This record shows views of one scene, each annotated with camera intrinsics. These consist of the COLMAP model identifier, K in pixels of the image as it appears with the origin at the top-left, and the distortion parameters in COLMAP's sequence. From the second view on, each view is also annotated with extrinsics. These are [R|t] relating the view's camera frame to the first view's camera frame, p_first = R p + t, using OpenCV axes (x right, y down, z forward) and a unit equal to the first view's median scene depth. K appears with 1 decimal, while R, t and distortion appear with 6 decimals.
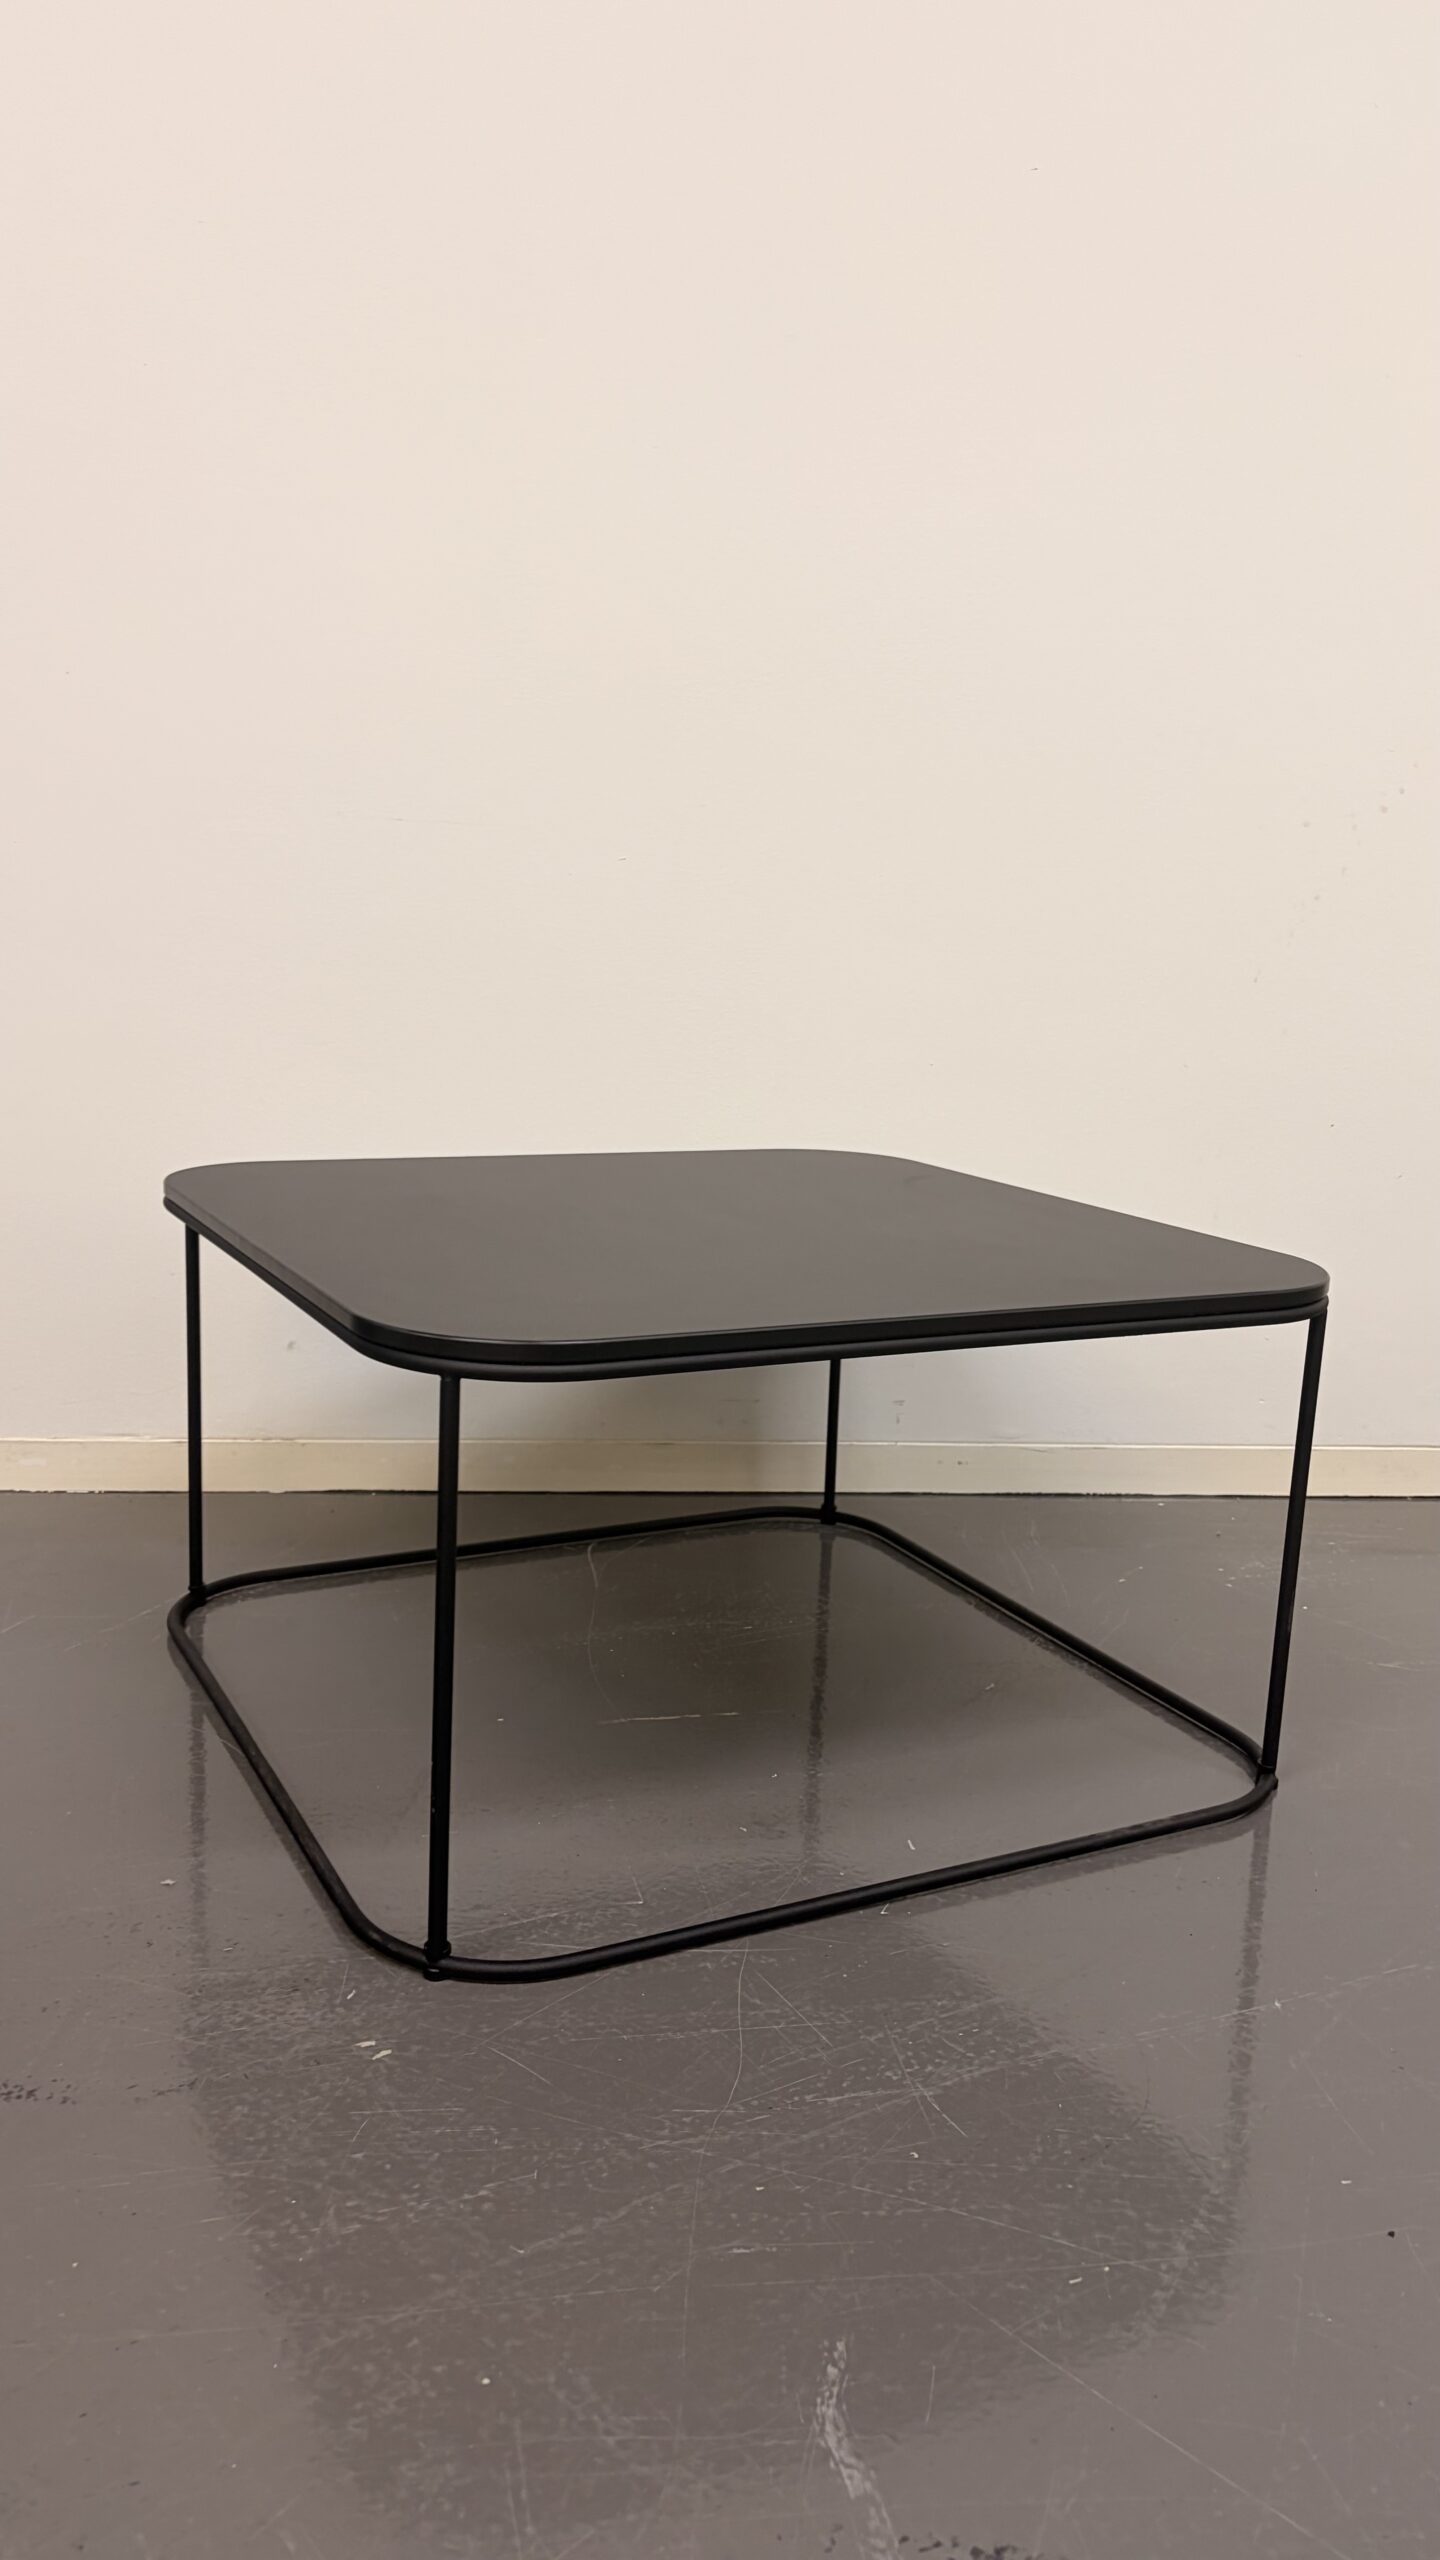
lens RADIAL K [[1924.8, 0, 706.8], [0, 1924.8, 1292.5], [0, 0, 1]] dist [0.022365, -0.009034]
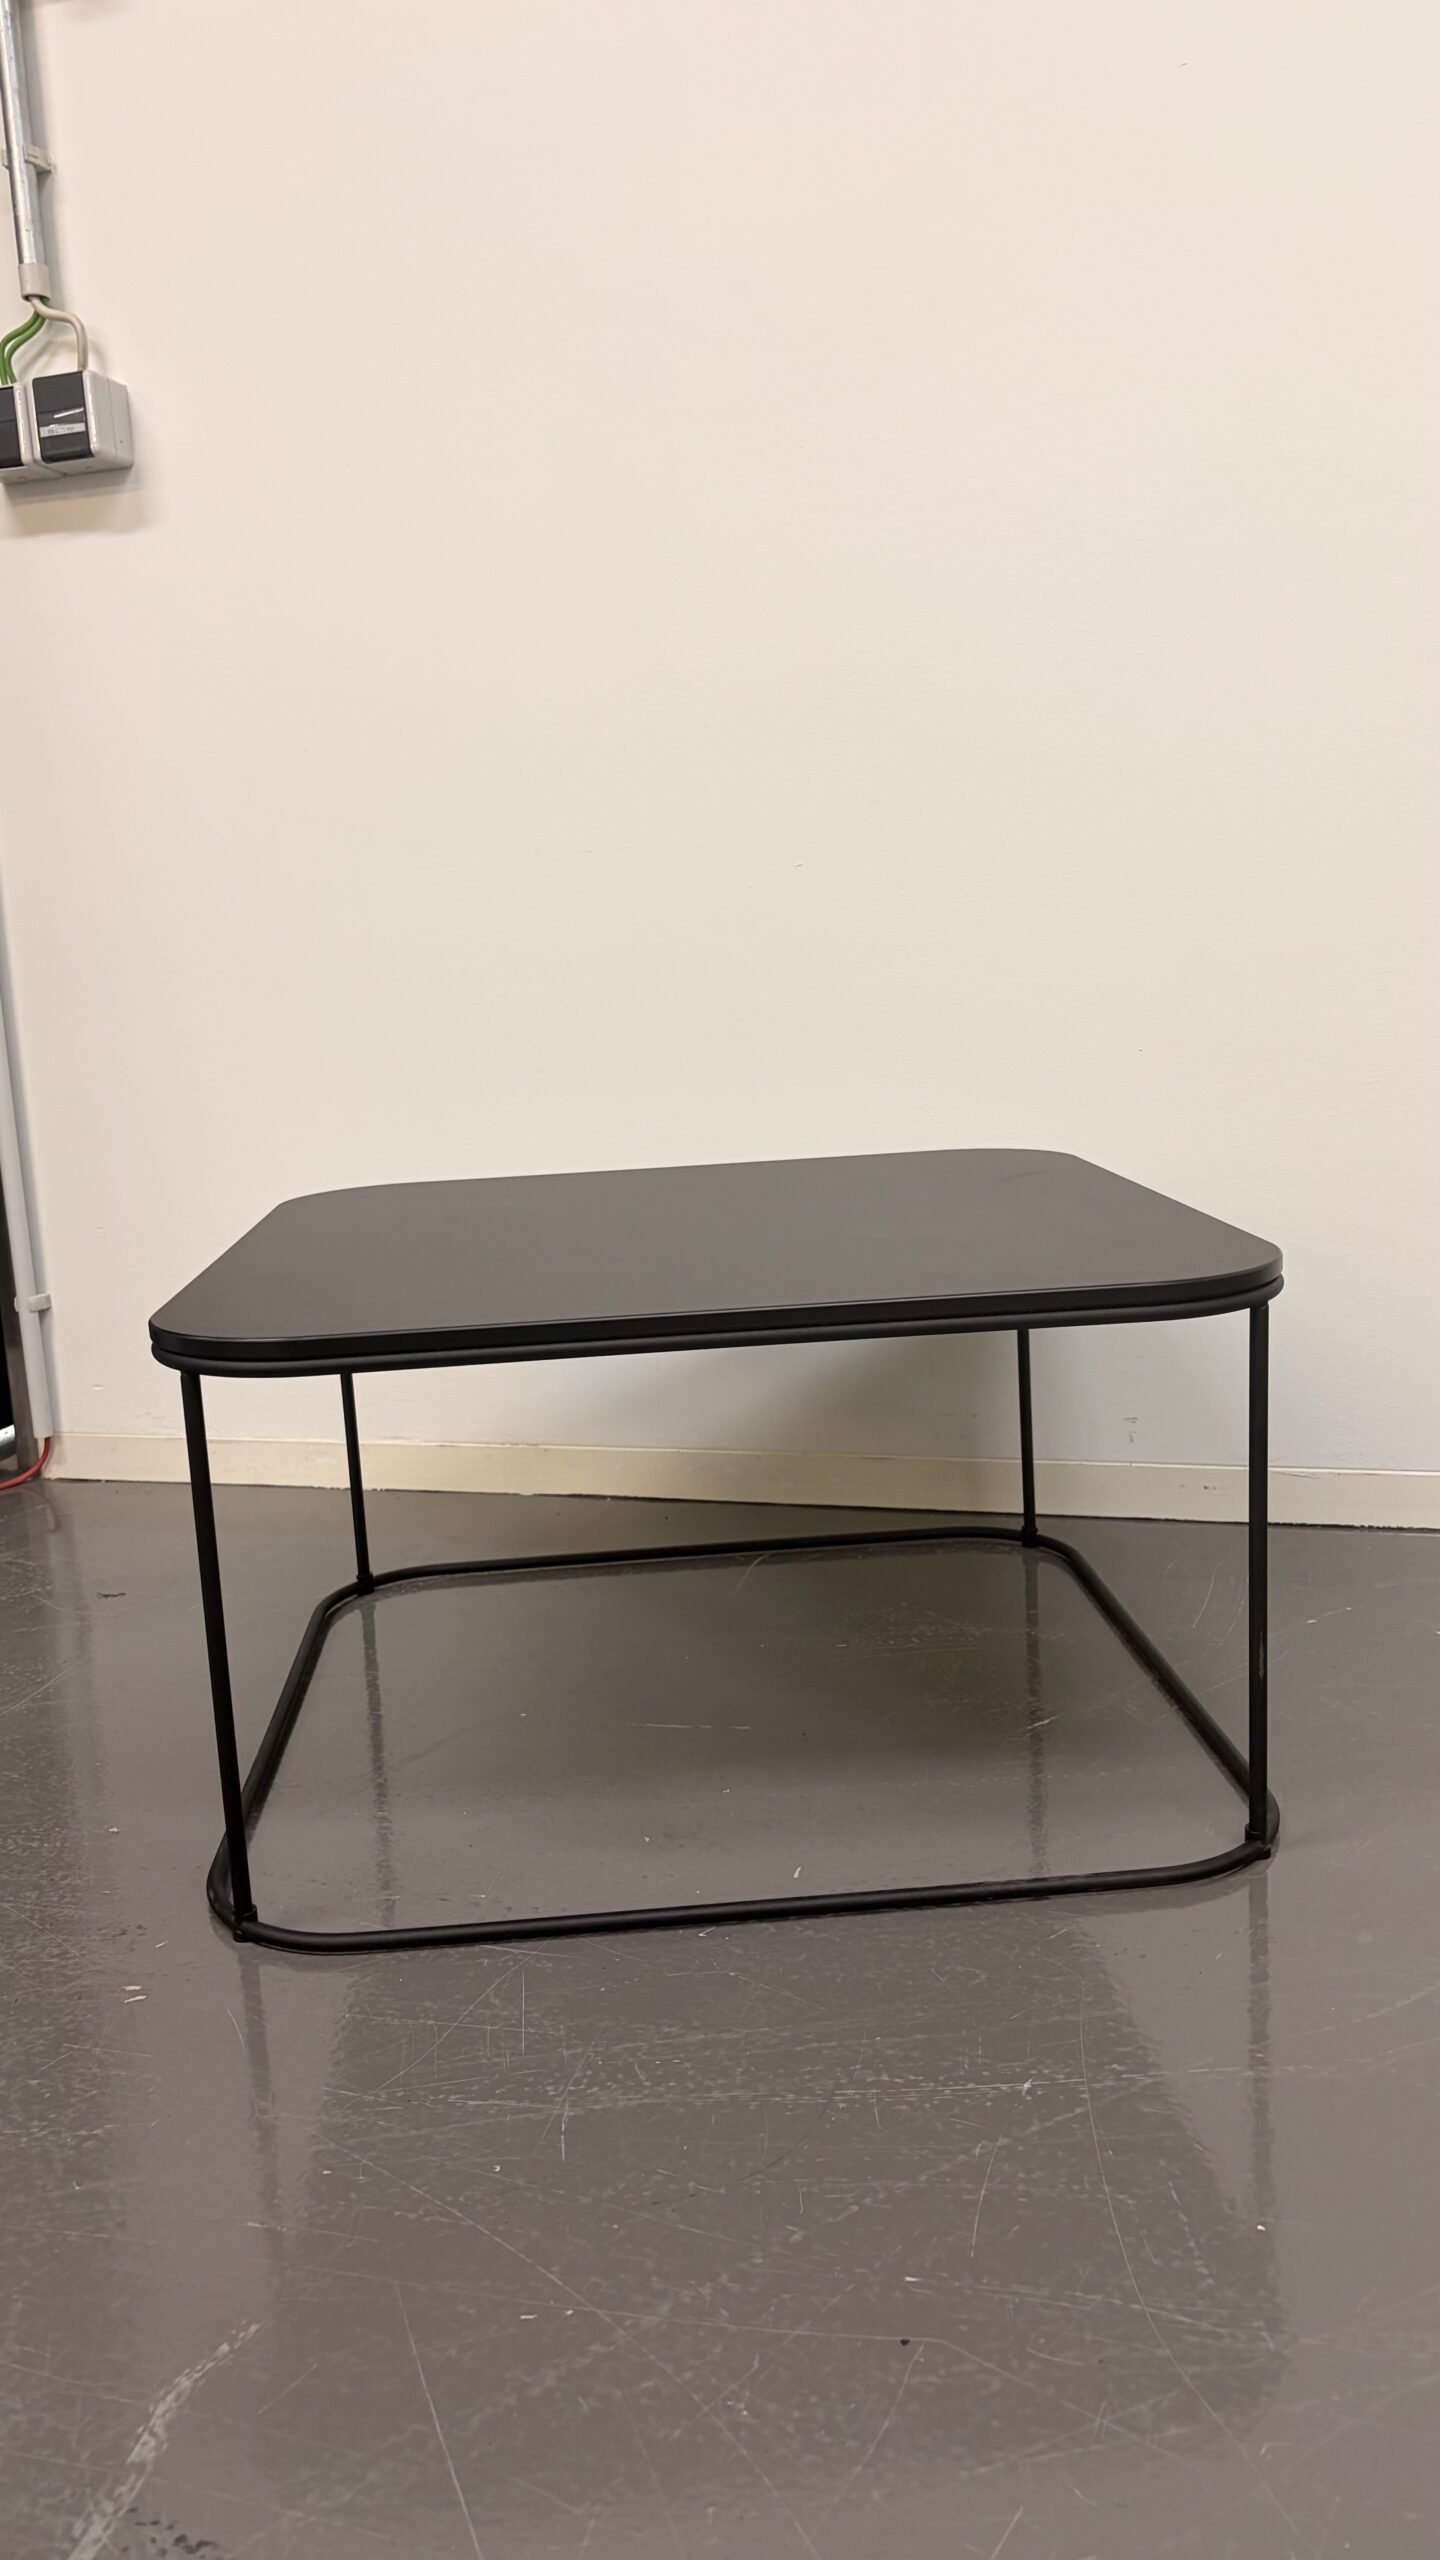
lens RADIAL K [[1924.8, 0, 706.8], [0, 1924.8, 1292.5], [0, 0, 1]] dist [0.022365, -0.009034]
pose [[0.914636, -0.013204, -0.404062, 0.559440], [0.007287, 0.999843, -0.016180, 0.018567], [0.404212, 0.011854, 0.914589, 0.132992]]
